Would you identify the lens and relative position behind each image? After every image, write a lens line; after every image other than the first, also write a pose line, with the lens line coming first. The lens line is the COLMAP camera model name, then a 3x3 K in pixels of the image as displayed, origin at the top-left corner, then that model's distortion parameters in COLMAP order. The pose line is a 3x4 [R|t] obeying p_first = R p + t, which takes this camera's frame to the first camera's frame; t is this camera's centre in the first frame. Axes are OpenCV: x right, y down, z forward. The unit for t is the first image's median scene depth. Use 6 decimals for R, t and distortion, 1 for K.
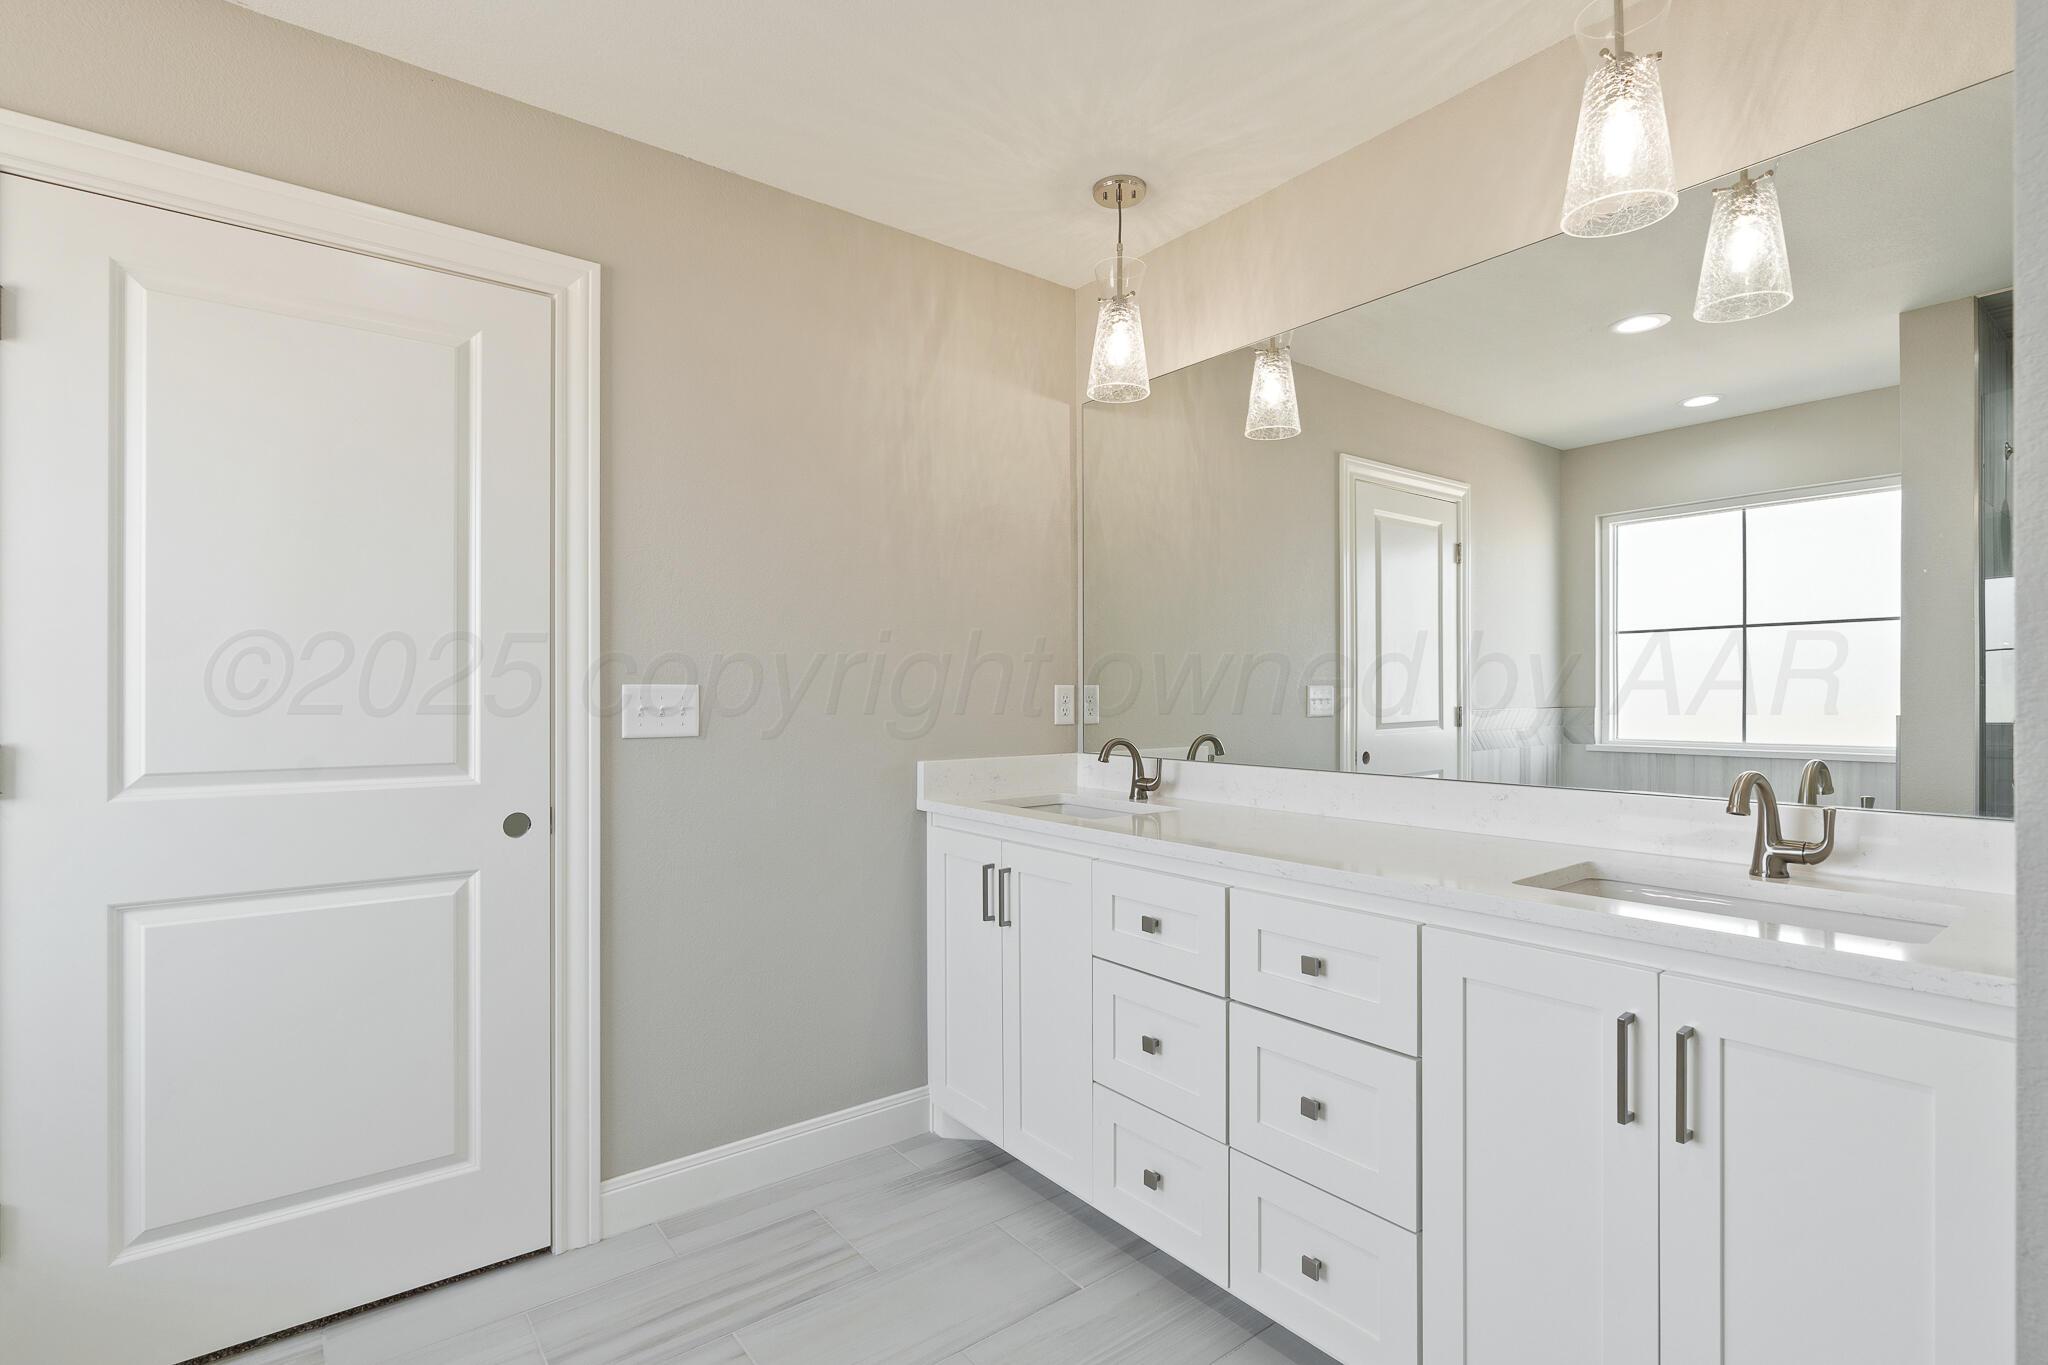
lens RADIAL K [[945.7, 0, 1046.6], [0, 945.7, 696.4], [0, 0, 1]] dist [-0.001075, -0.000135]
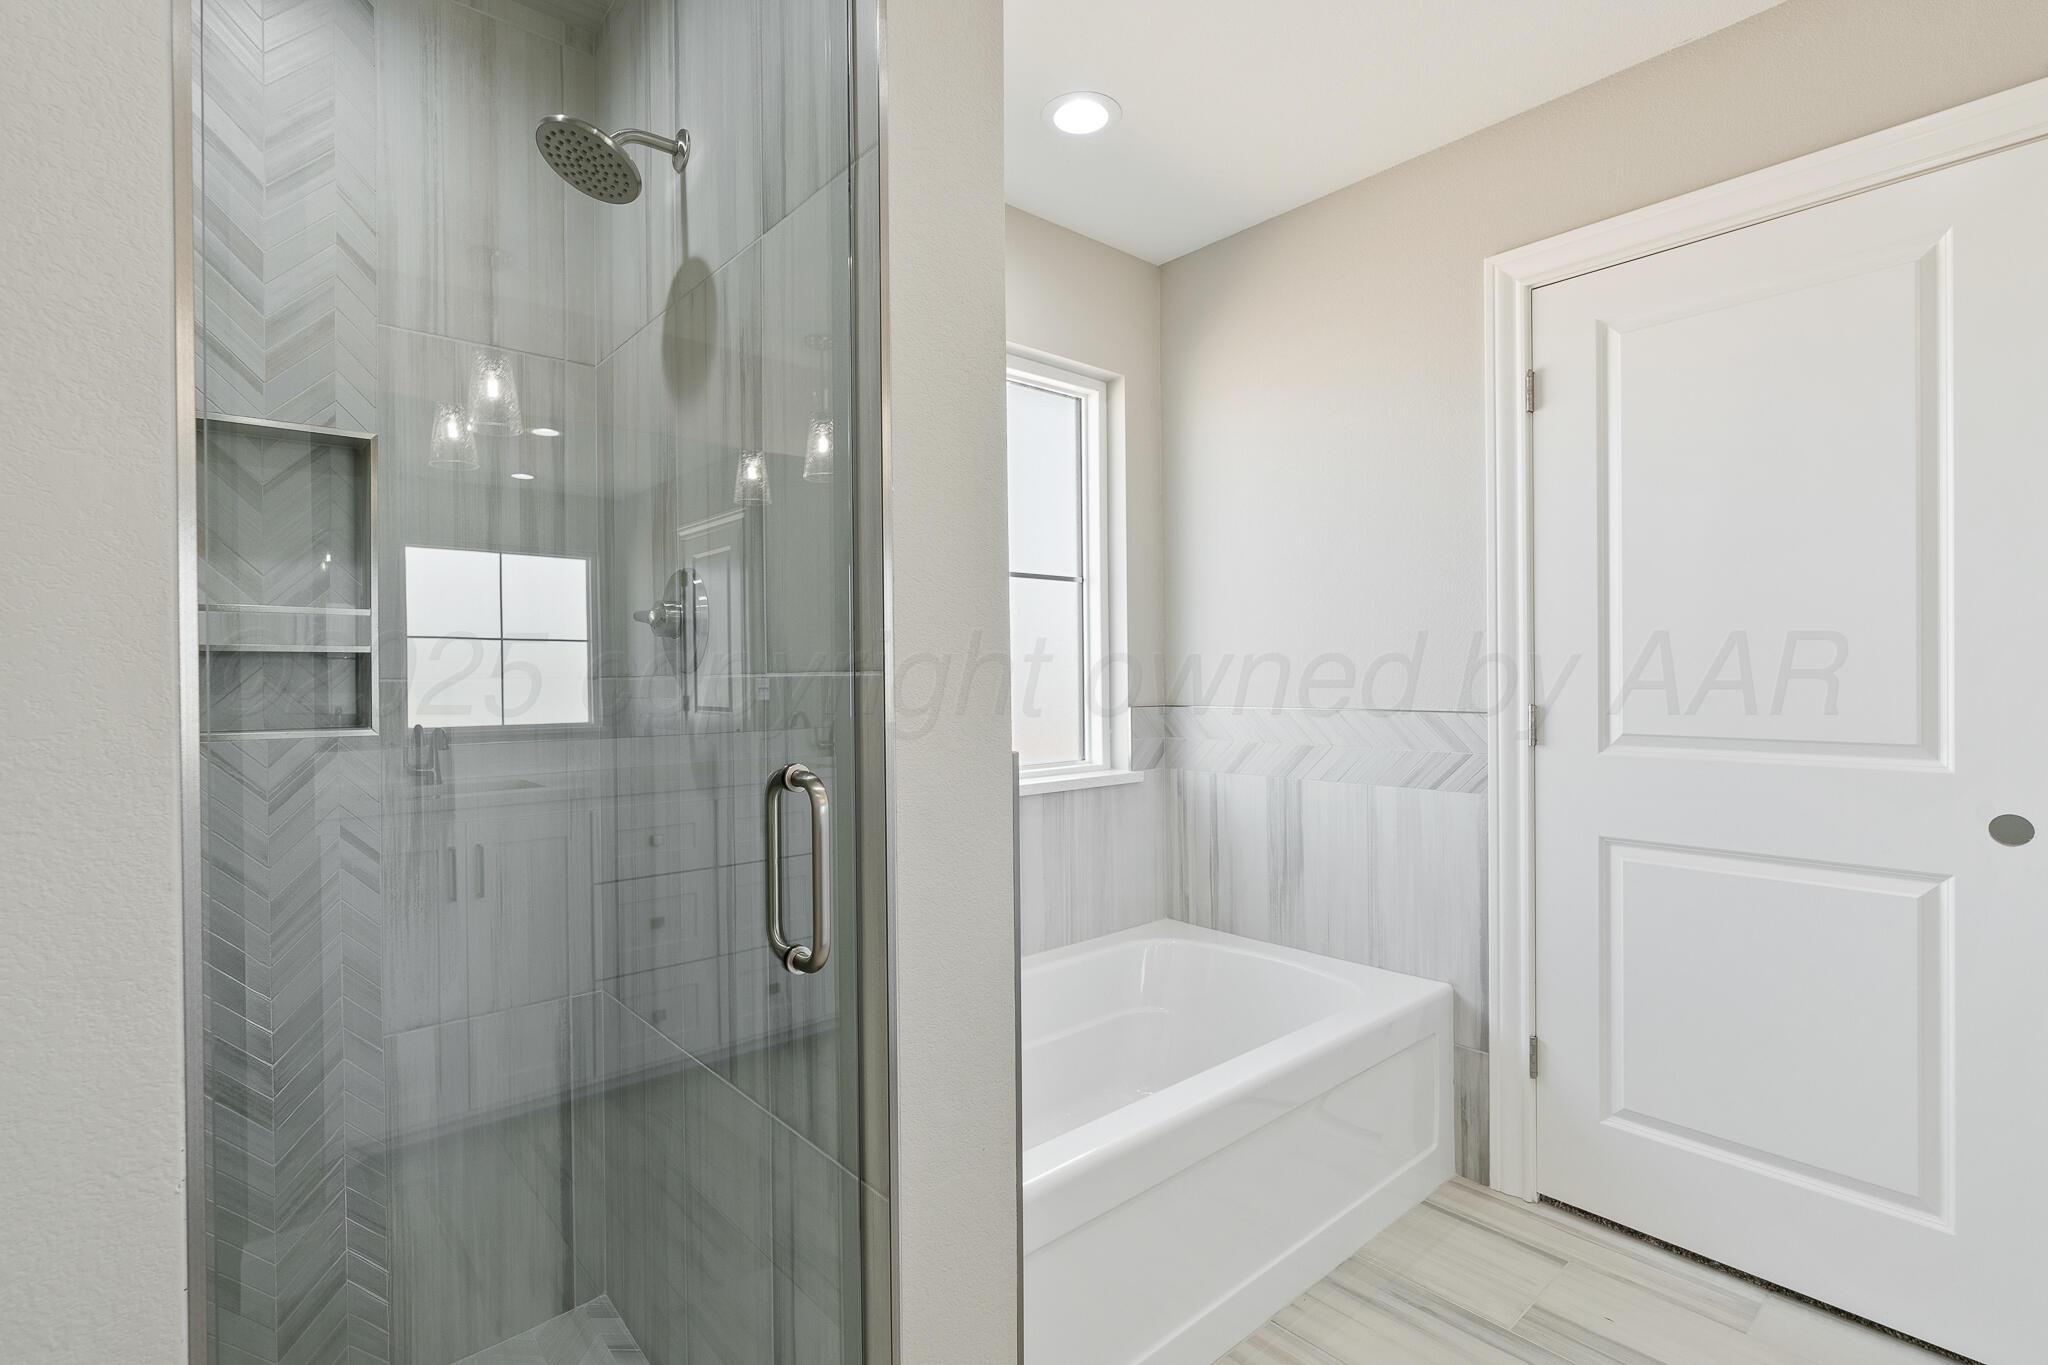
lens RADIAL K [[978.1, 0, 1024.0], [0, 978.1, 682.5], [0, 0, 1]] dist [0.003237, 0.000635]
pose [[0.067039, 0.009711, -0.997703, 0.176816], [0.007556, 0.999919, 0.010241, -0.001711], [0.997722, -0.008226, 0.066960, 0.107359]]
